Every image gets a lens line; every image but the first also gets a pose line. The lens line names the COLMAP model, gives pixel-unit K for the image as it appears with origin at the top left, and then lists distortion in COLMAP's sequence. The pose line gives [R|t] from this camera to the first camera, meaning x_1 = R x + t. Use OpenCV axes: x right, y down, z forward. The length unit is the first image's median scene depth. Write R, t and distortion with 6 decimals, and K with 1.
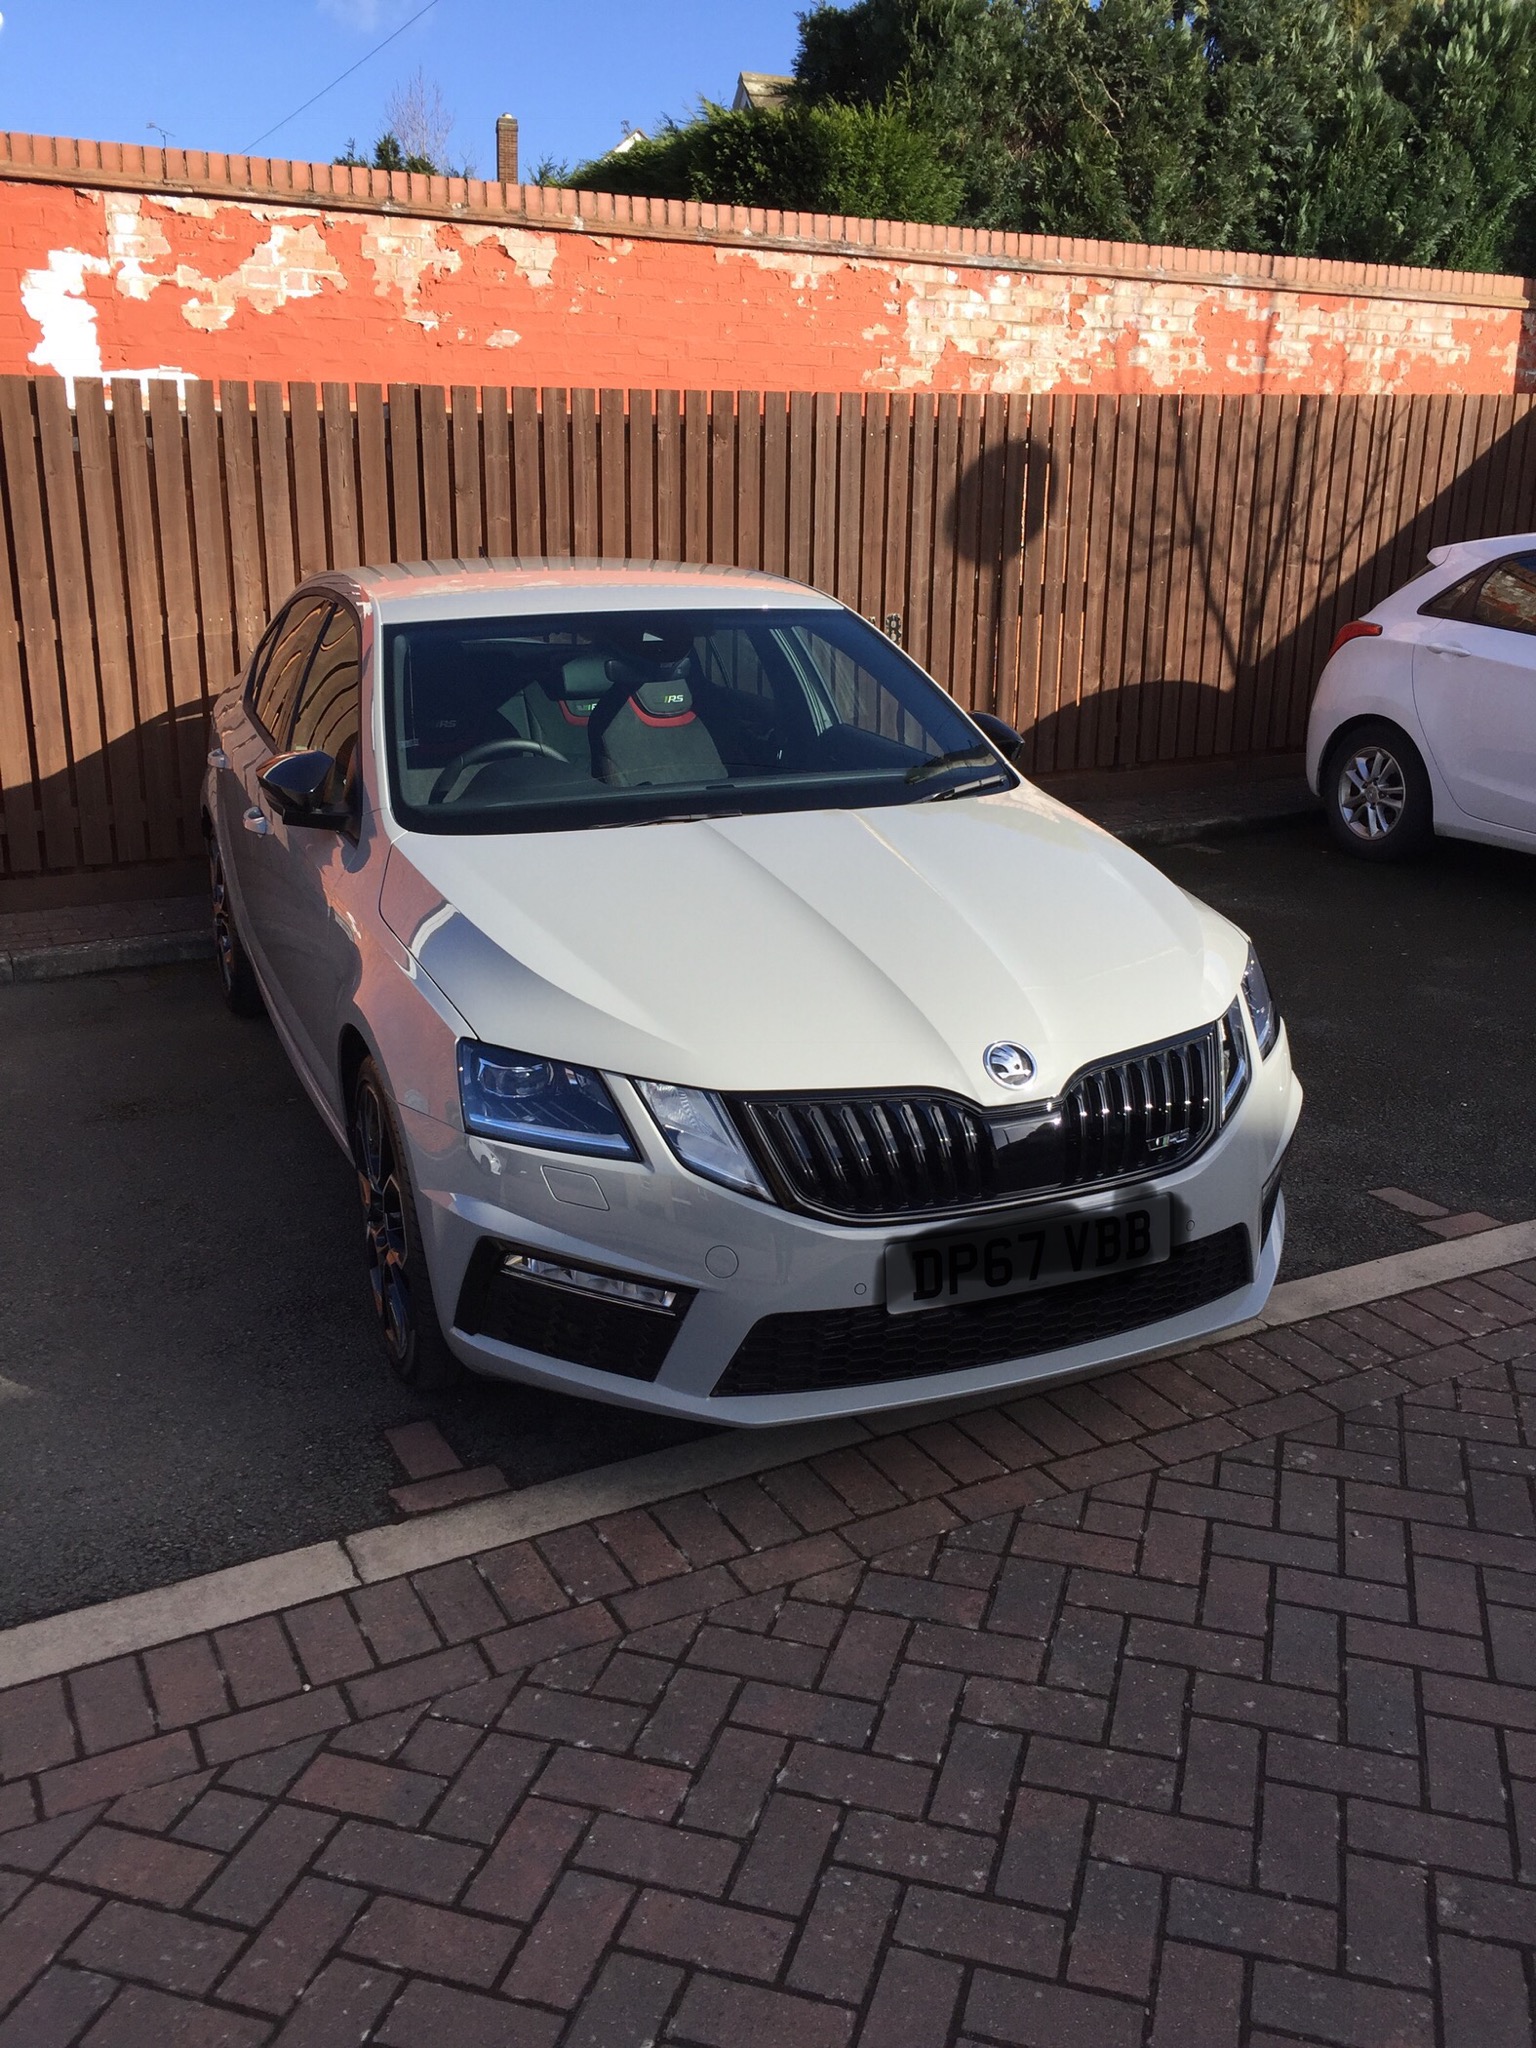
lens RADIAL K [[1662.3, 0, 768.0], [0, 1662.3, 1024.0], [0, 0, 1]] dist [0.097221, -0.103989]
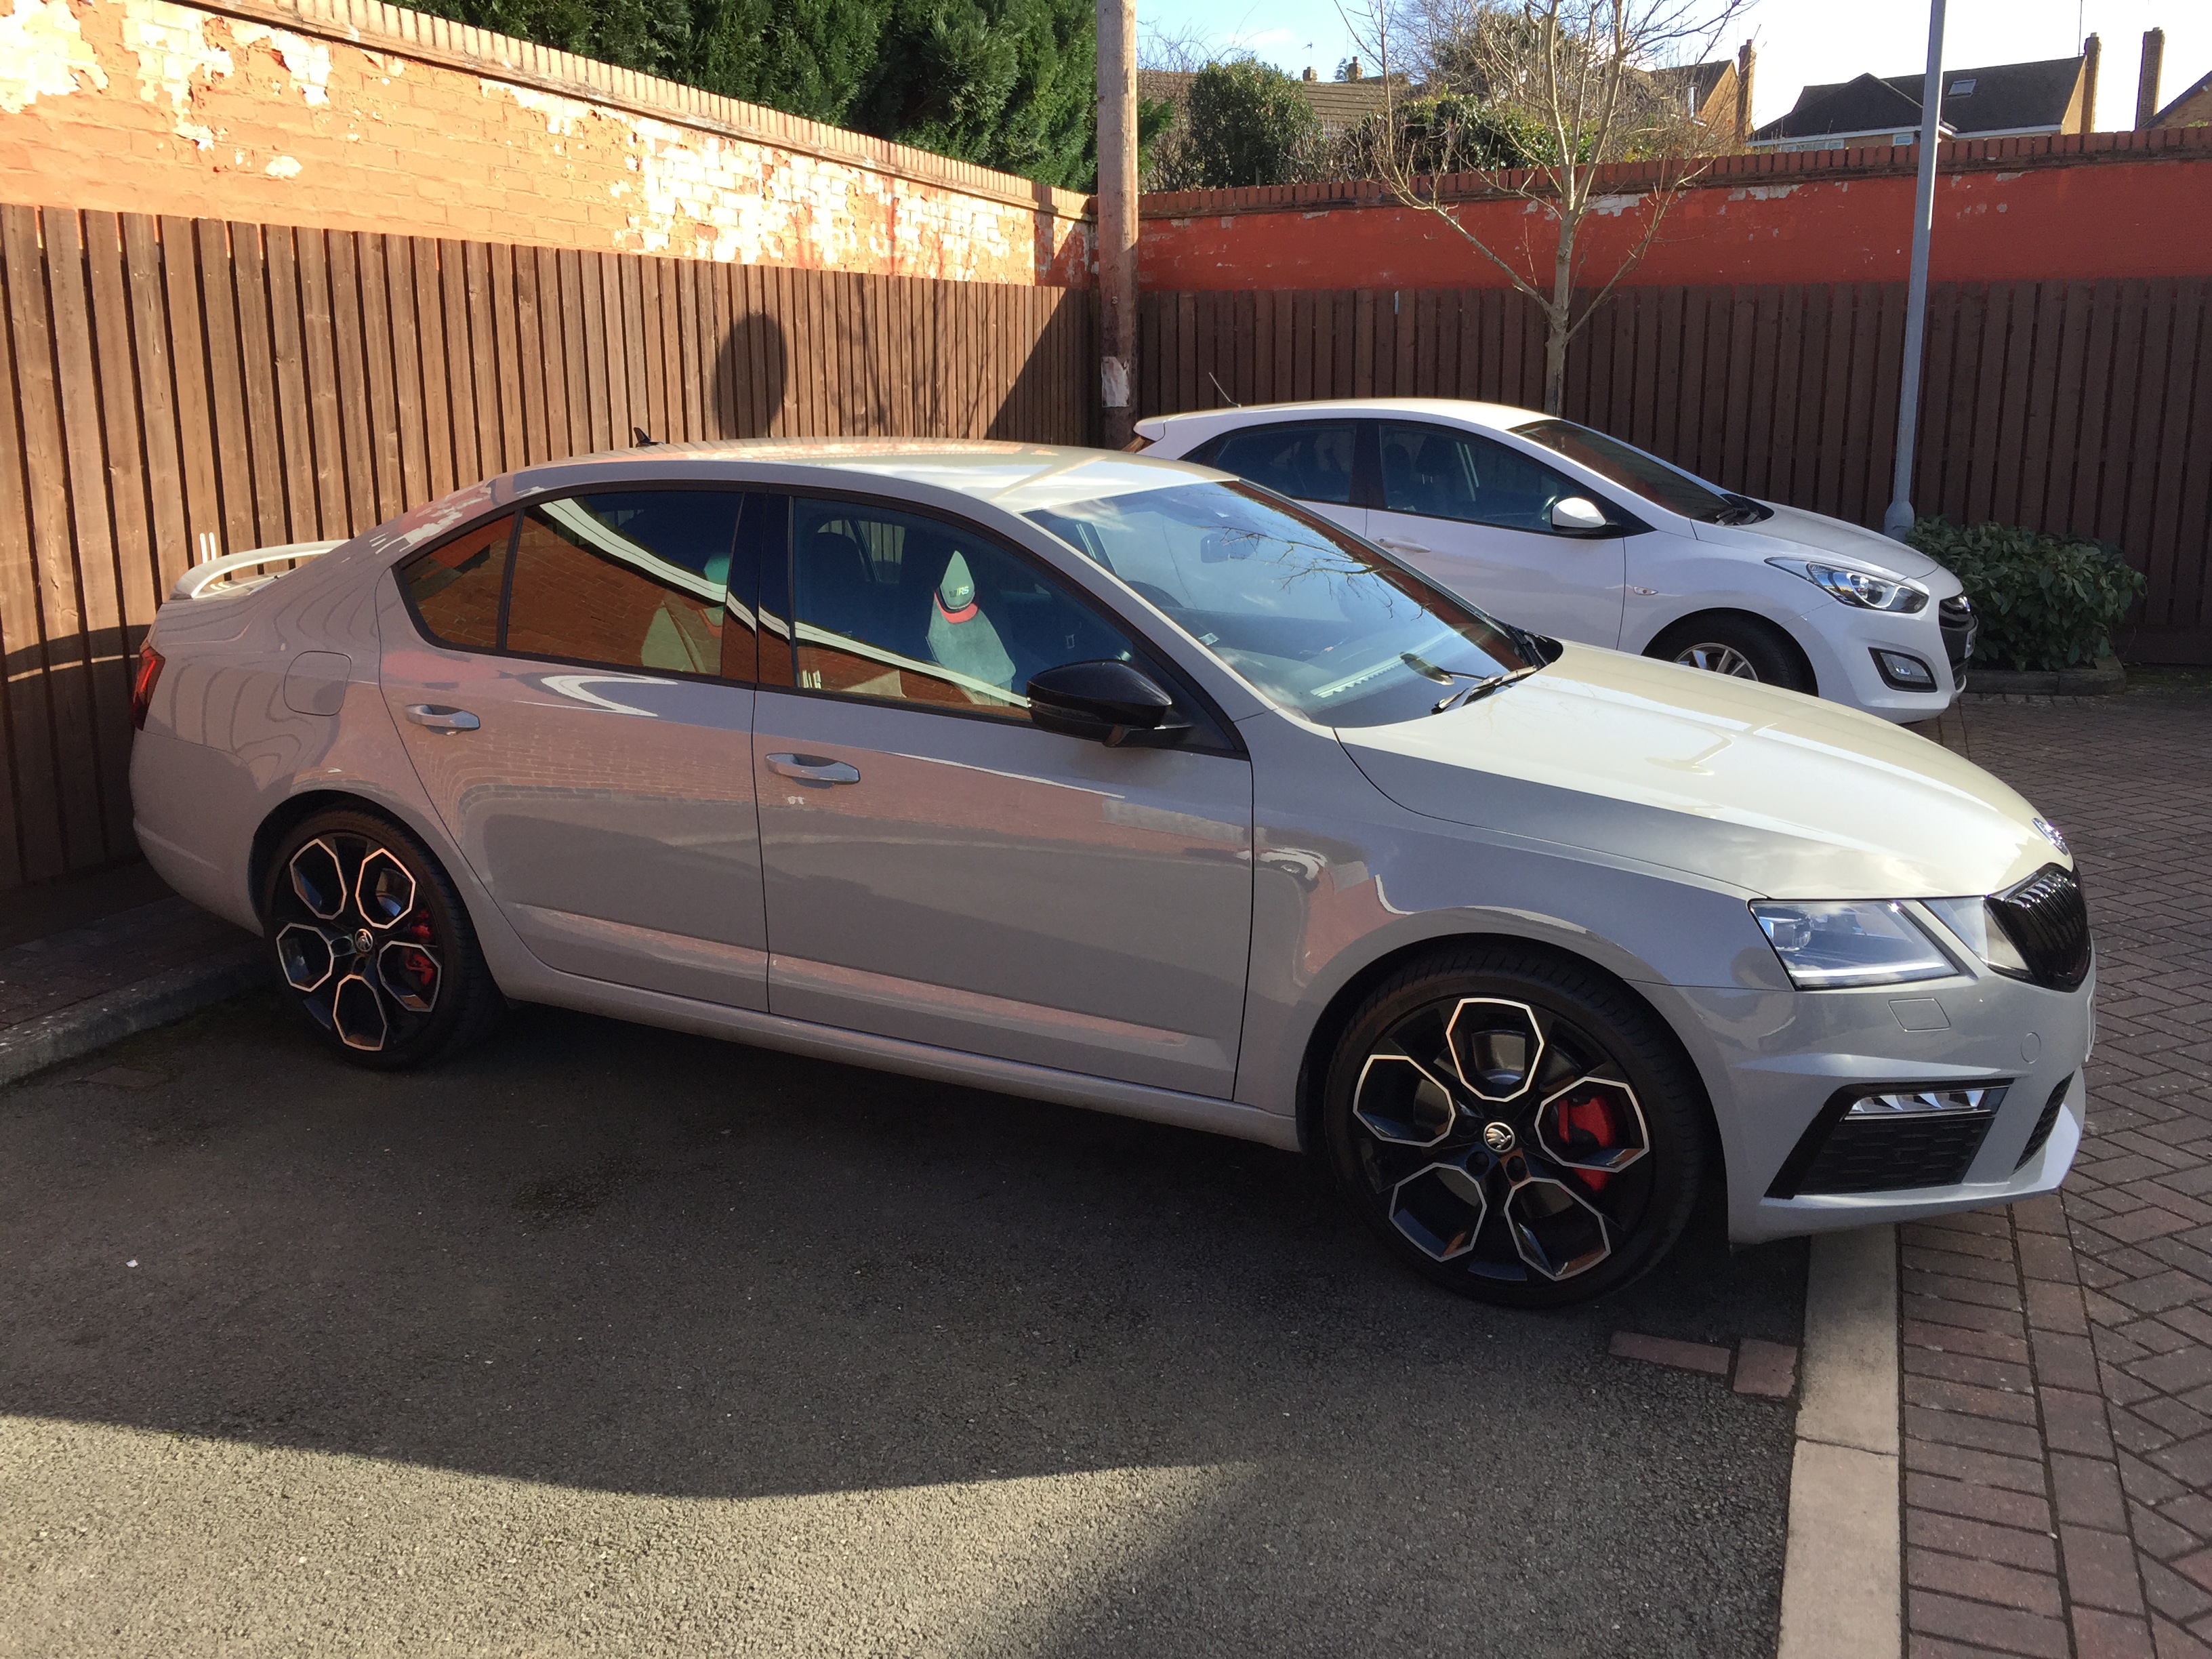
lens RADIAL K [[1795.4, 0, 1106.0], [0, 1795.4, 829.5], [0, 0, 1]] dist [0.097221, -0.103989]
pose [[0.770570, -0.154920, 0.618241, -0.377818], [0.191911, 0.981389, 0.006722, -0.037370], [-0.607776, 0.113468, 0.785960, 0.129313]]
